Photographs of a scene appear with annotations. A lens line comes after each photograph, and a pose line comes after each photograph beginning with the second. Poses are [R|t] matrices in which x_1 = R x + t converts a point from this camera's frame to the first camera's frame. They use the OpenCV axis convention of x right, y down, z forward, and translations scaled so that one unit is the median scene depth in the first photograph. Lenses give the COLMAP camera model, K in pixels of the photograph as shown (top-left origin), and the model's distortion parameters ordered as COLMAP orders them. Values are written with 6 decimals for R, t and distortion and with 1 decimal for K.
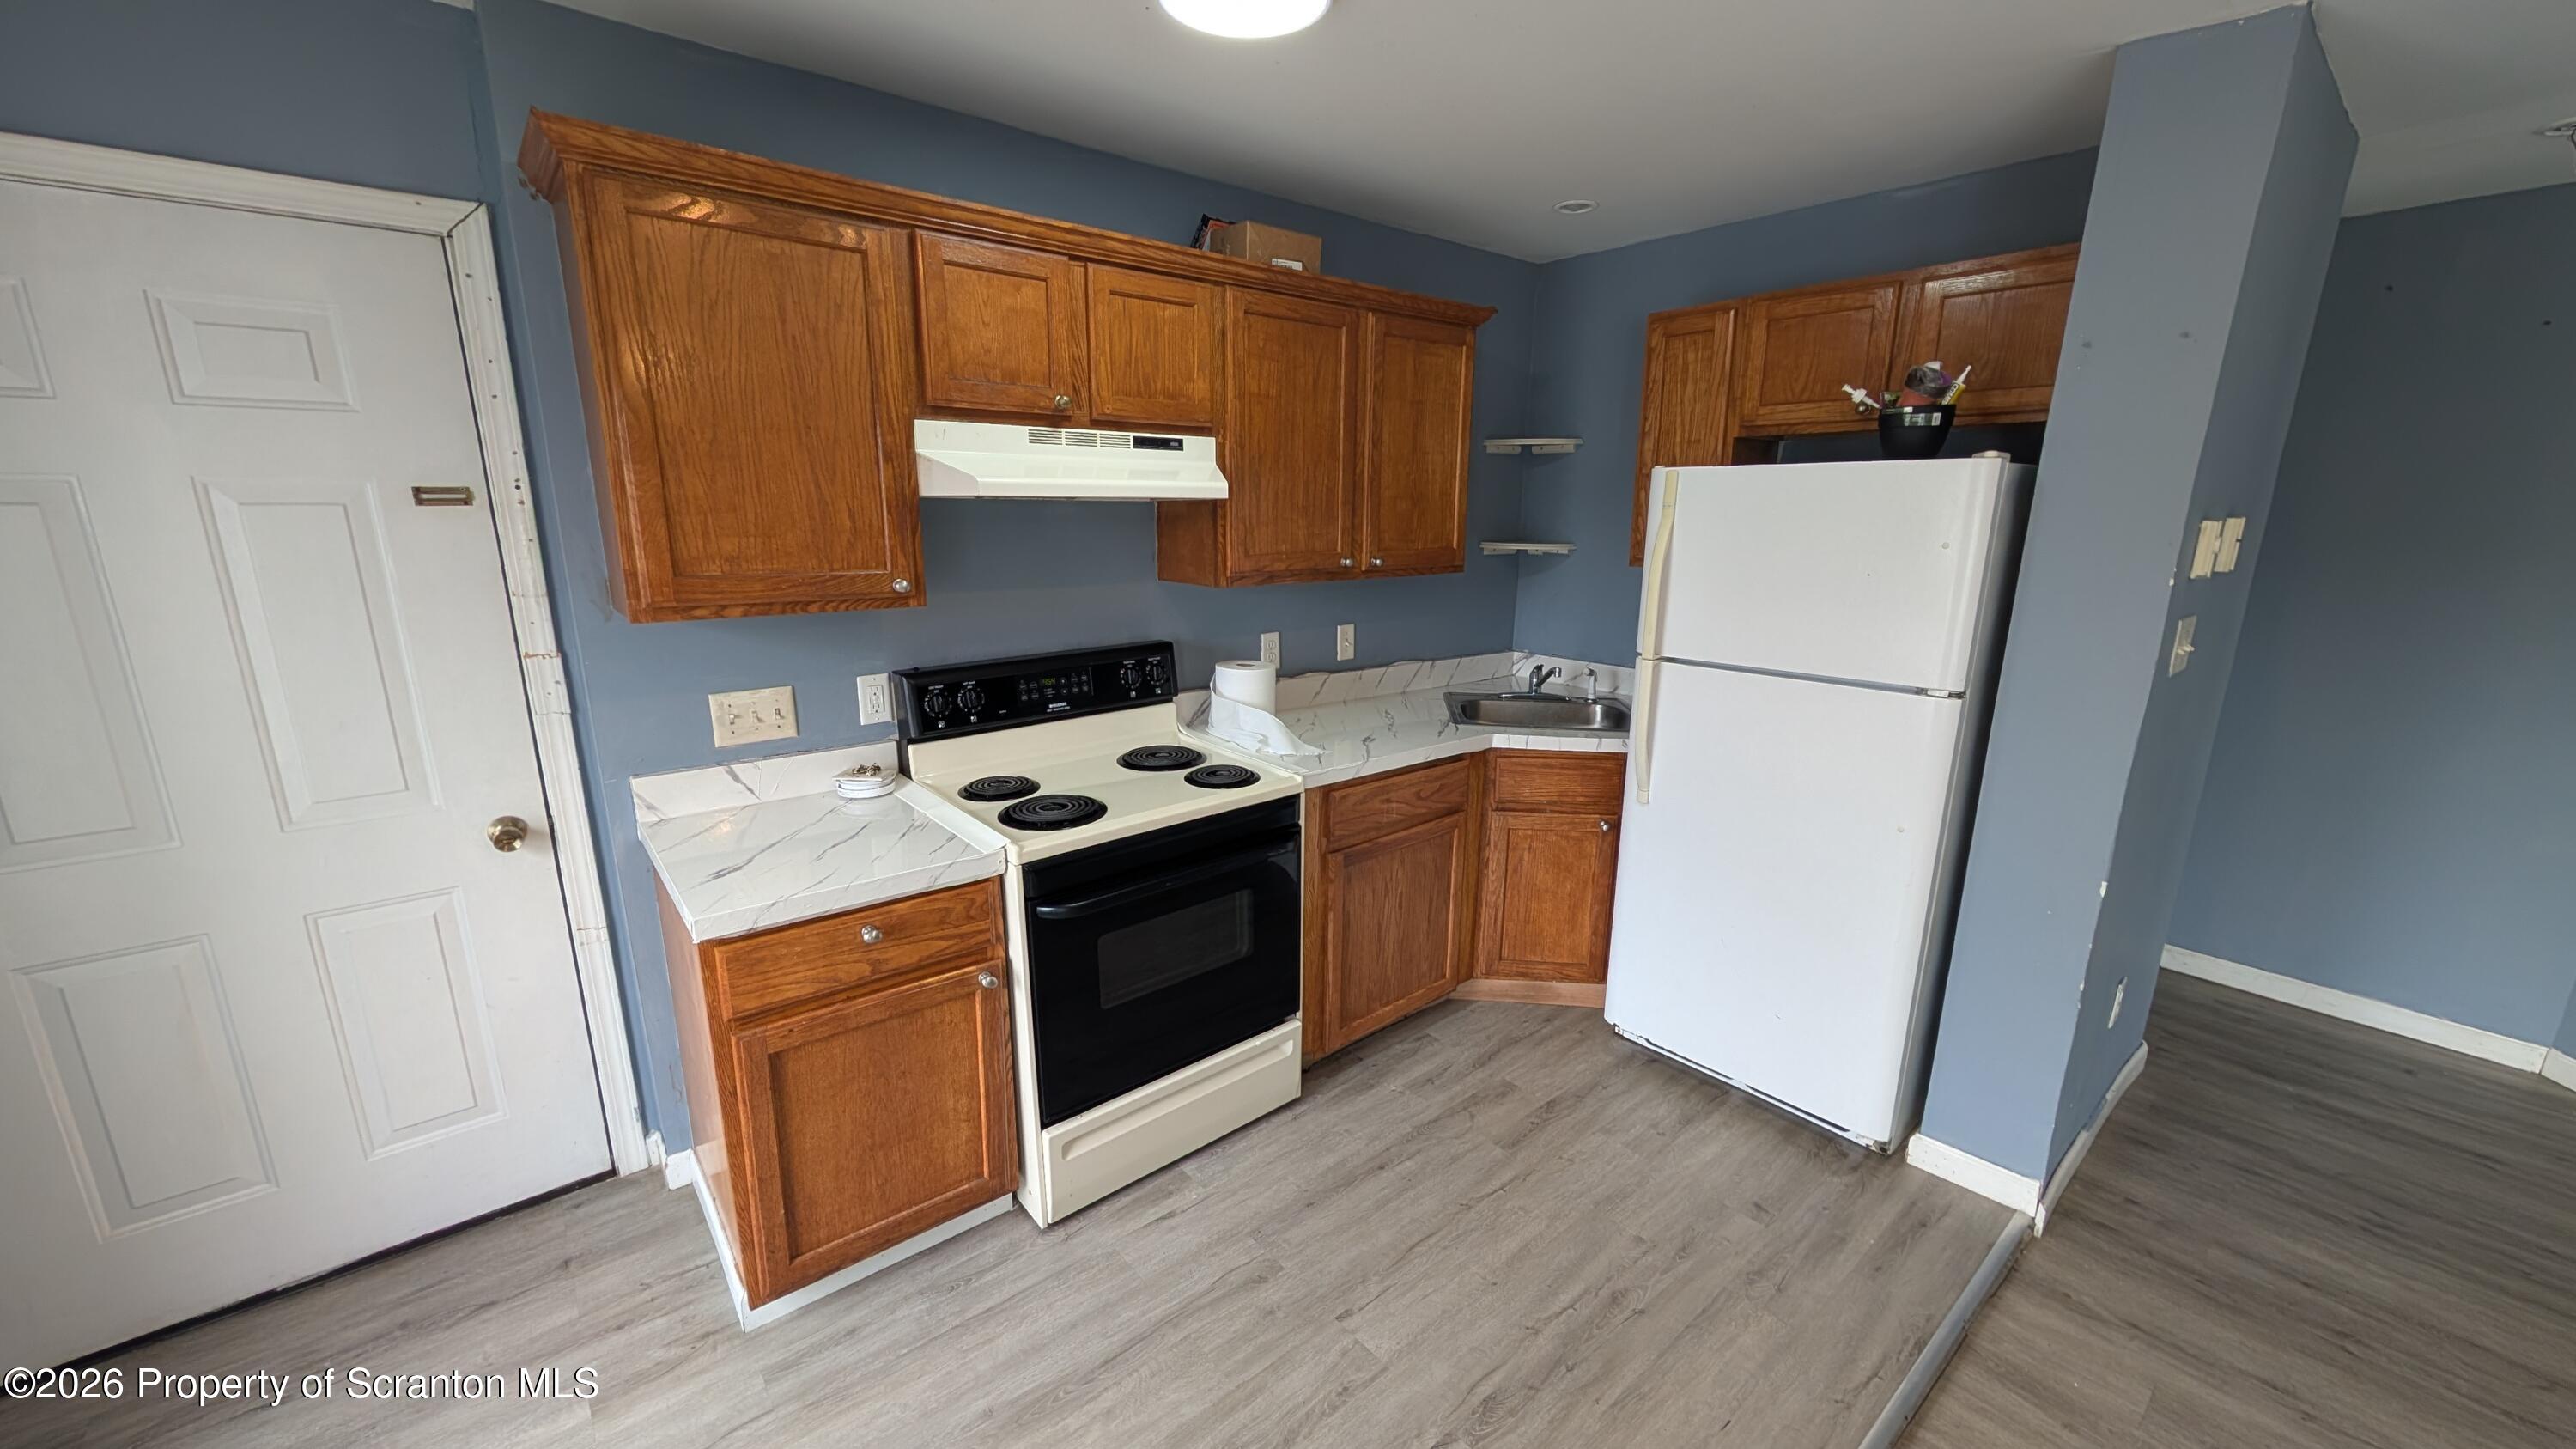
lens RADIAL K [[967.0, 0, 1280.6], [0, 967.0, 730.9], [0, 0, 1]] dist [-0.013765, 0.012978]
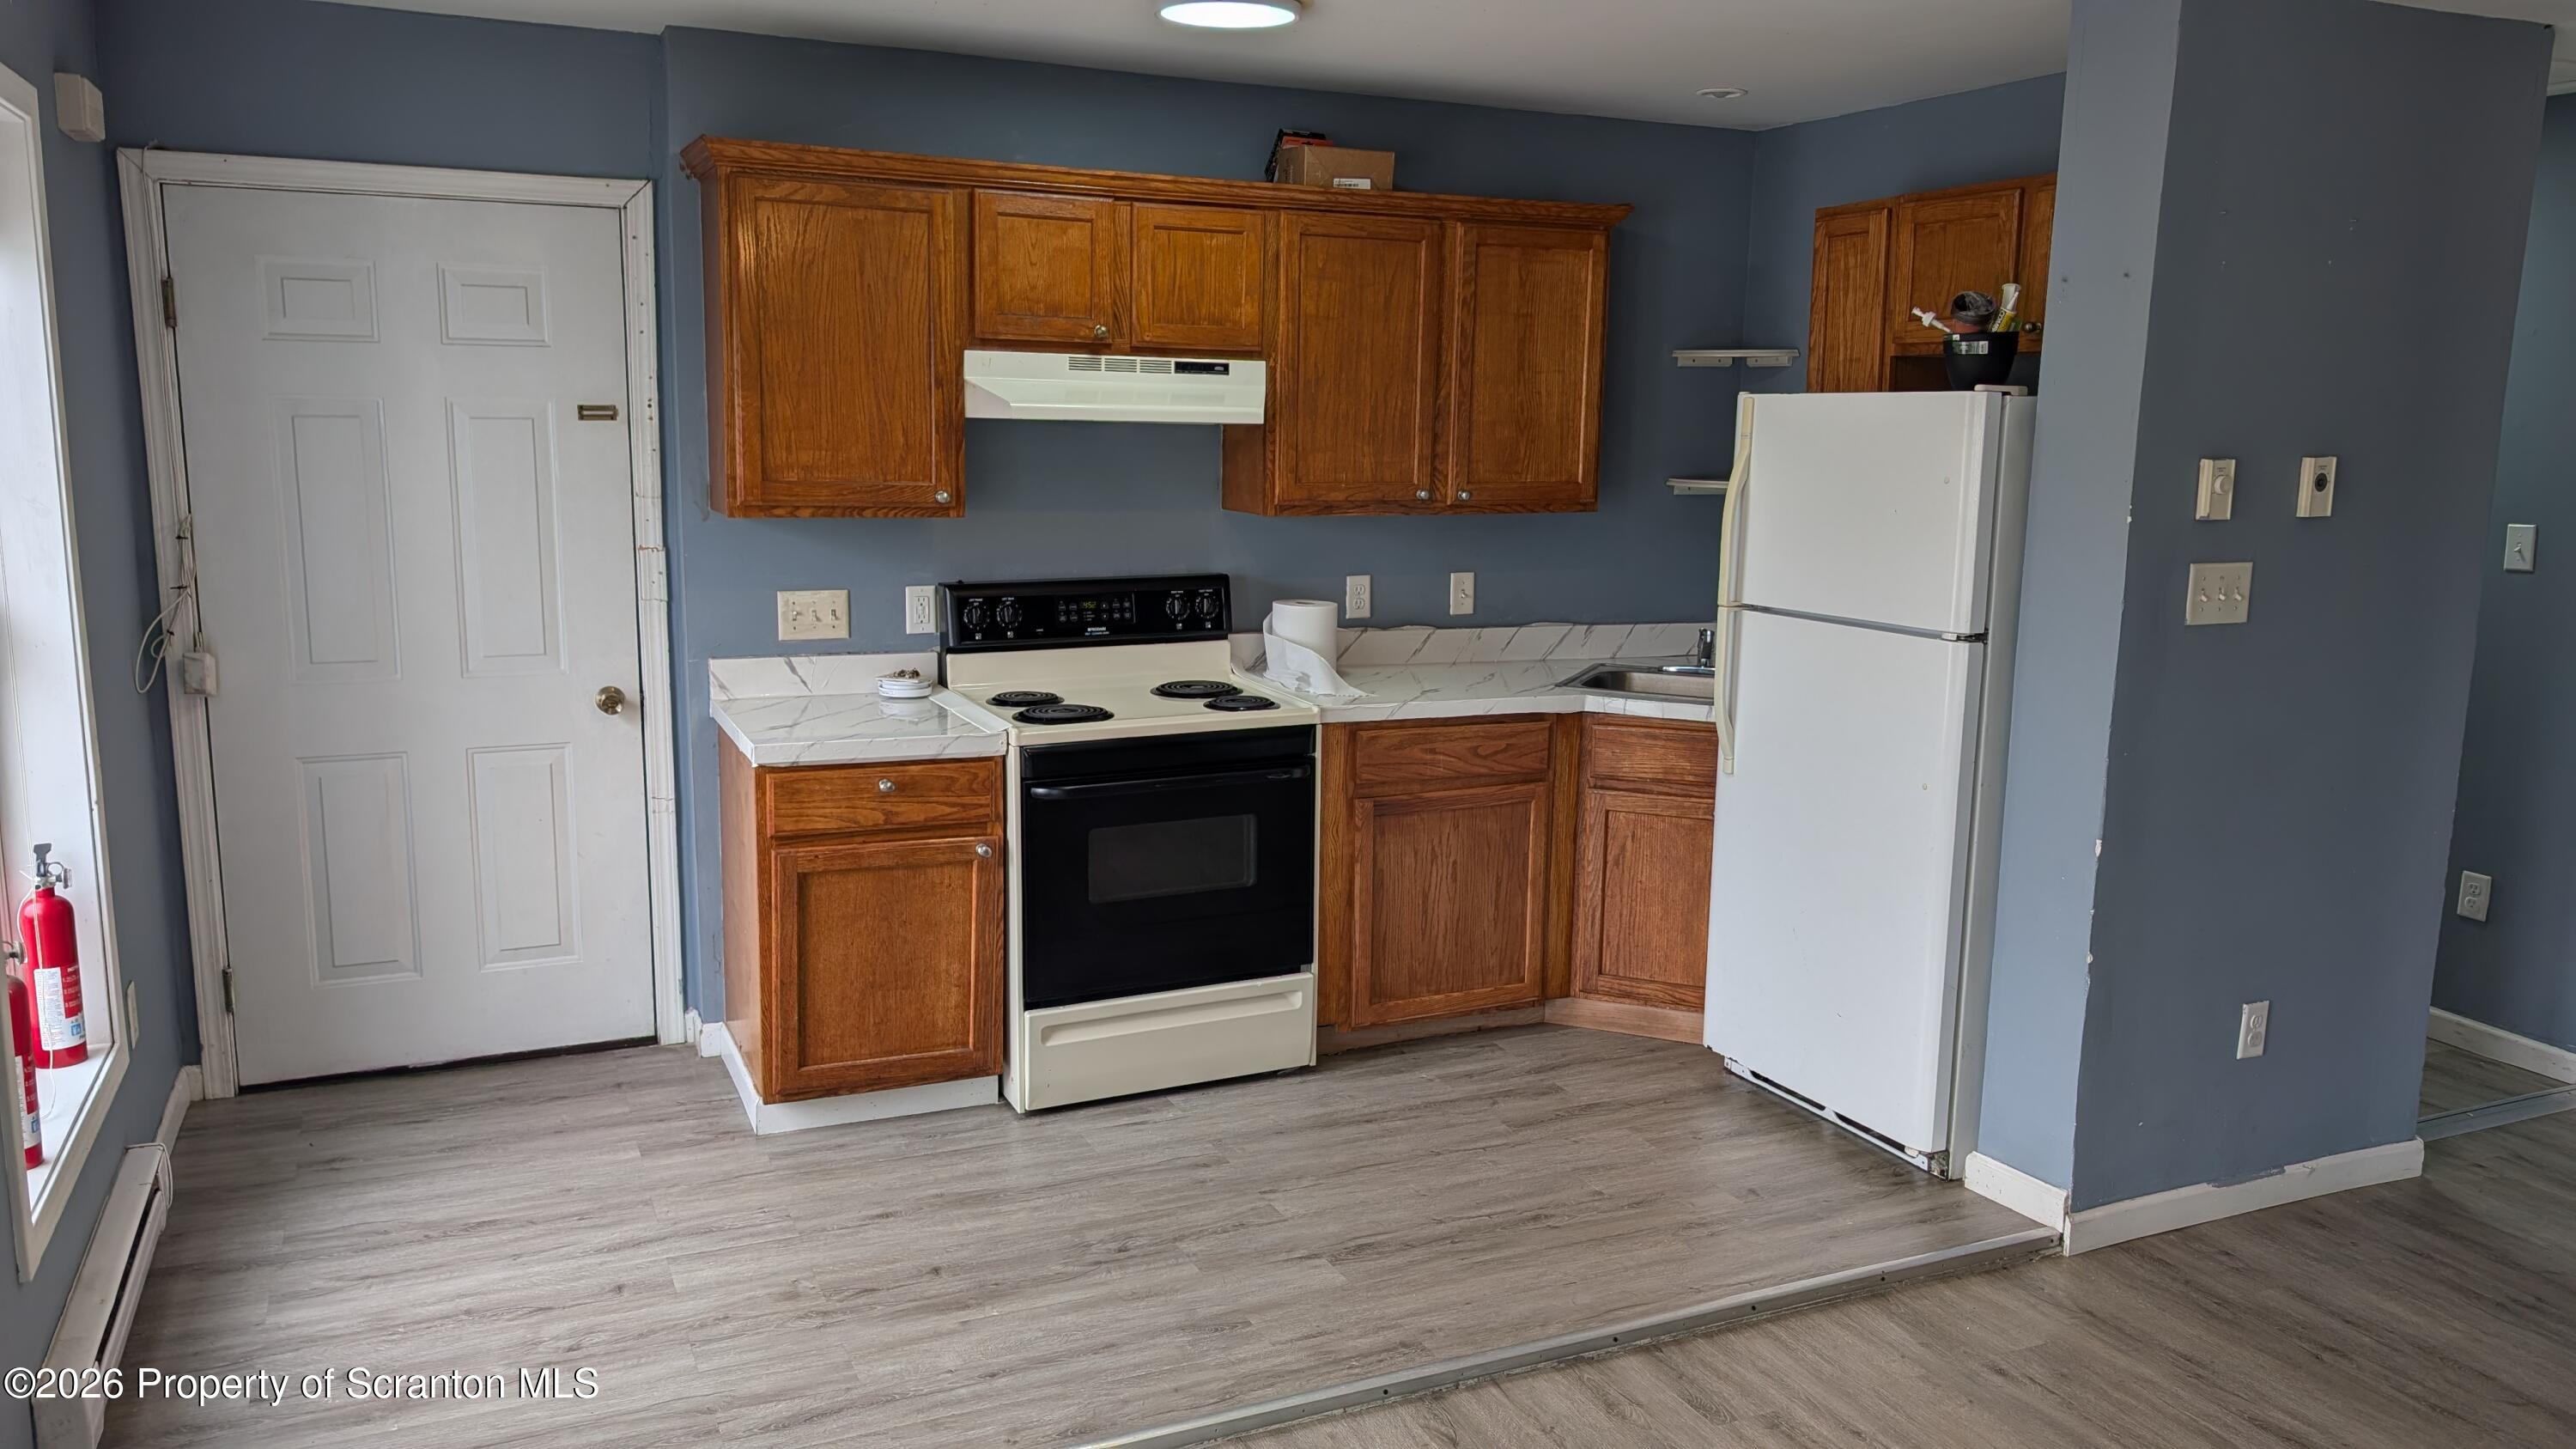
lens RADIAL K [[1866.5, 0, 1282.0], [0, 1866.5, 723.8], [0, 0, 1]] dist [0.040977, 0.000822]
pose [[0.964611, 0.054330, -0.258020, 0.490597], [-0.072136, 0.995586, -0.060044, 0.186430], [0.253619, 0.076531, 0.964272, -0.848968]]
